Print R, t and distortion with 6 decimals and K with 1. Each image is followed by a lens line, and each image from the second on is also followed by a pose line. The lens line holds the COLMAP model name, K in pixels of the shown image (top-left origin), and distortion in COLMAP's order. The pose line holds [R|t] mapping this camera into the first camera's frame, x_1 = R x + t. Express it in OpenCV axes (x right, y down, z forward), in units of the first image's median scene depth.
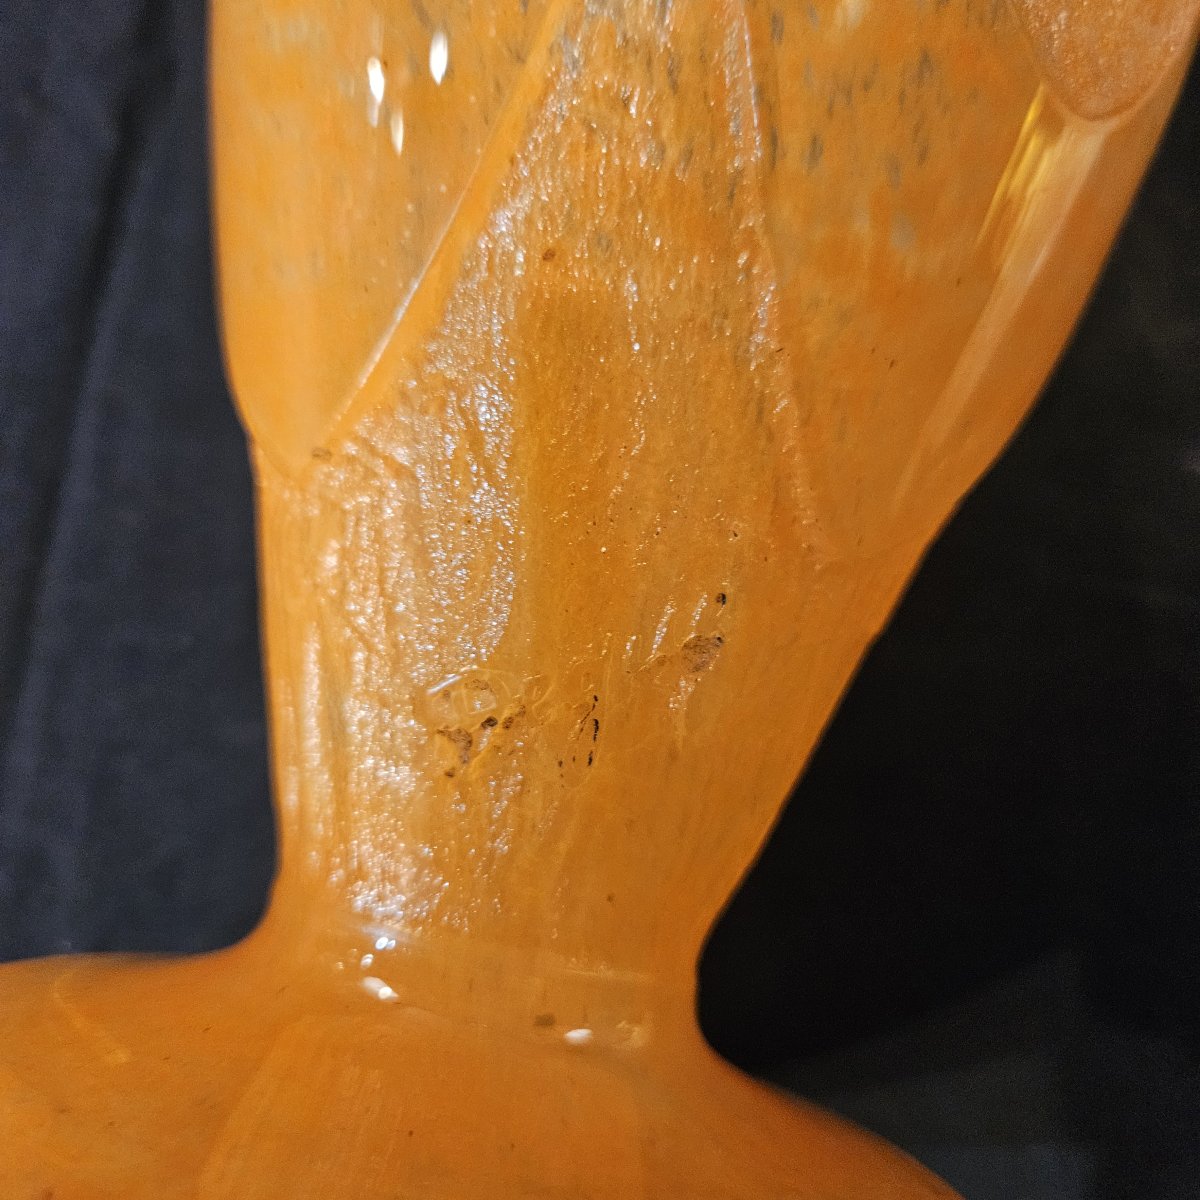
lens RADIAL K [[1301.7, 0, 600.0], [0, 1301.7, 600.0], [0, 0, 1]] dist [0.008251, 0.003168]
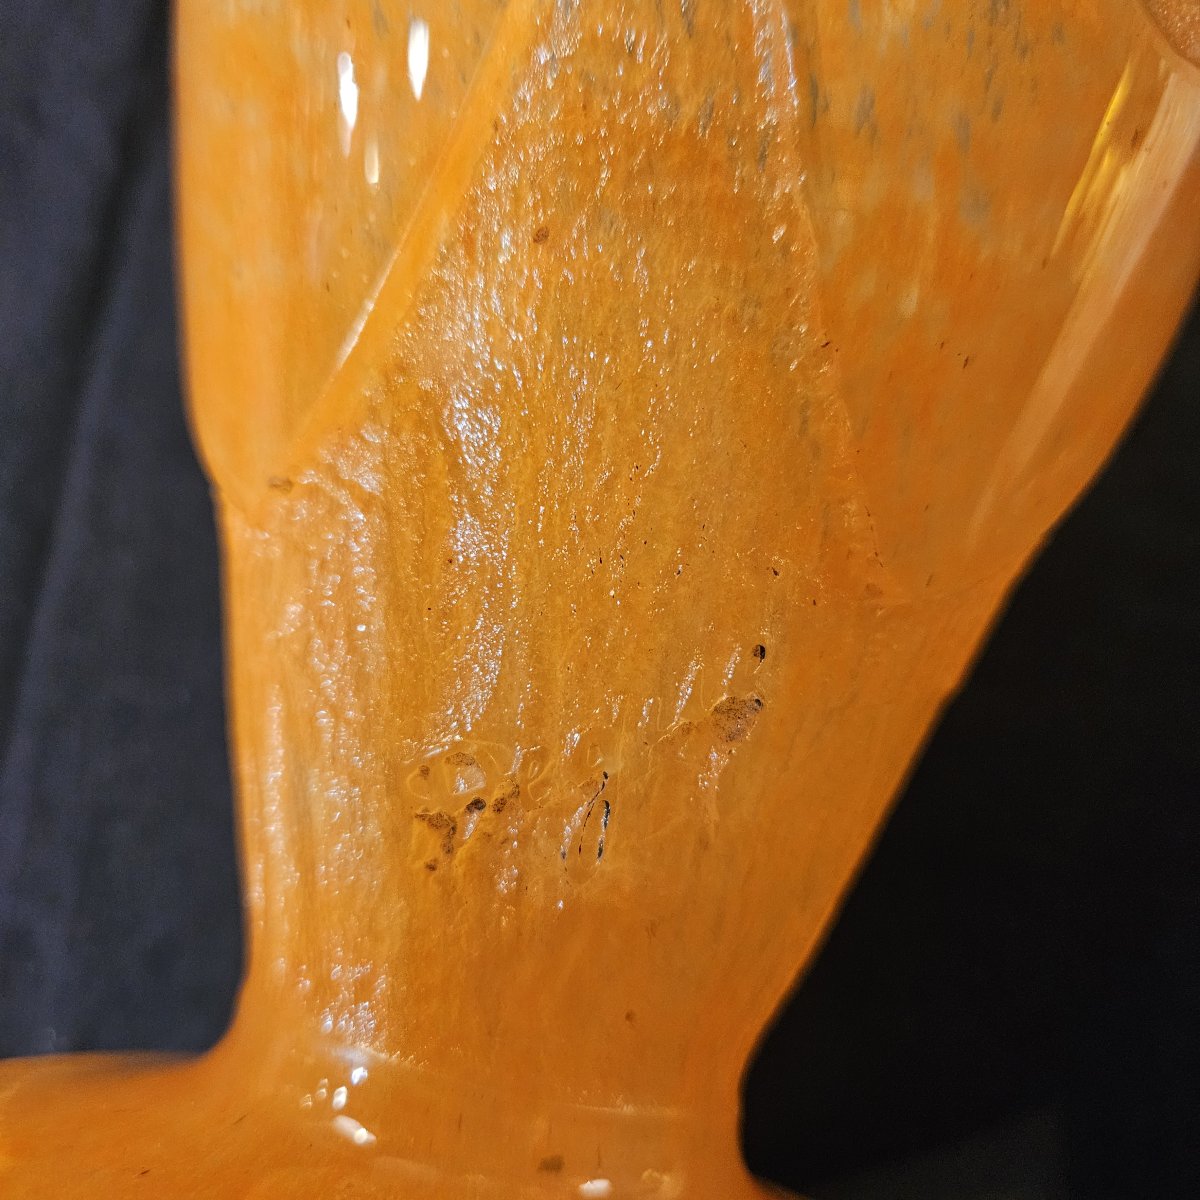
lens RADIAL K [[1184.2, 0, 600.0], [0, 1184.2, 600.0], [0, 0, 1]] dist [-0.018736, -0.016783]
pose [[0.997668, -0.010917, -0.067373, 0.044465], [0.008513, 0.999320, -0.035870, -0.007759], [0.067719, 0.035213, 0.997083, 0.257510]]
